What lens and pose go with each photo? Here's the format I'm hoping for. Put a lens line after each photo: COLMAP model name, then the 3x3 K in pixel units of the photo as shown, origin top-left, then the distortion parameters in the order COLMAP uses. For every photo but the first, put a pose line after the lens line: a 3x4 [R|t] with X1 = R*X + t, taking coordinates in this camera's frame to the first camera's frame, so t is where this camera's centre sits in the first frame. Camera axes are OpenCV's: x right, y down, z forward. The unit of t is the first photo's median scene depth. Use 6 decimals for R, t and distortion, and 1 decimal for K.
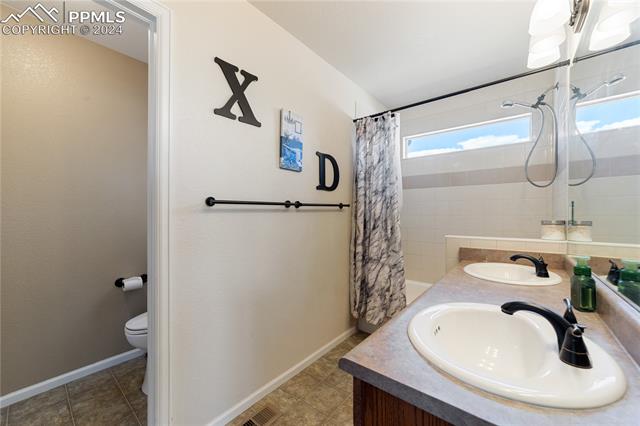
lens RADIAL K [[245.6, 0, 322.0], [0, 245.6, 215.7], [0, 0, 1]] dist [-0.008273, 0.000739]
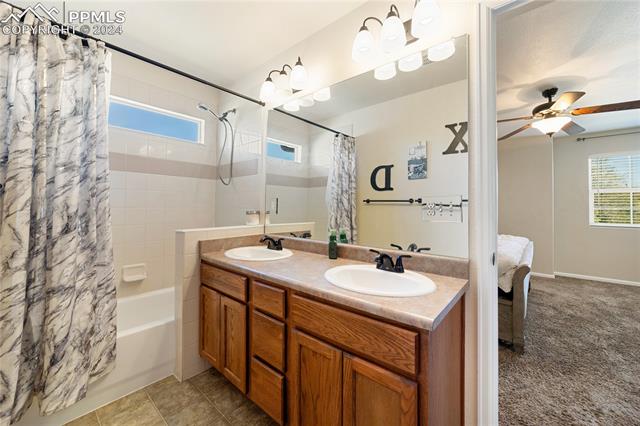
lens RADIAL K [[245.6, 0, 324.7], [0, 245.6, 202.2], [0, 0, 1]] dist [-0.008273, 0.000739]
pose [[0.021583, 0.017777, 0.999609, -0.321496], [0.000027, 0.999842, -0.017782, -0.004501], [-0.999767, 0.000411, 0.021579, 0.406973]]
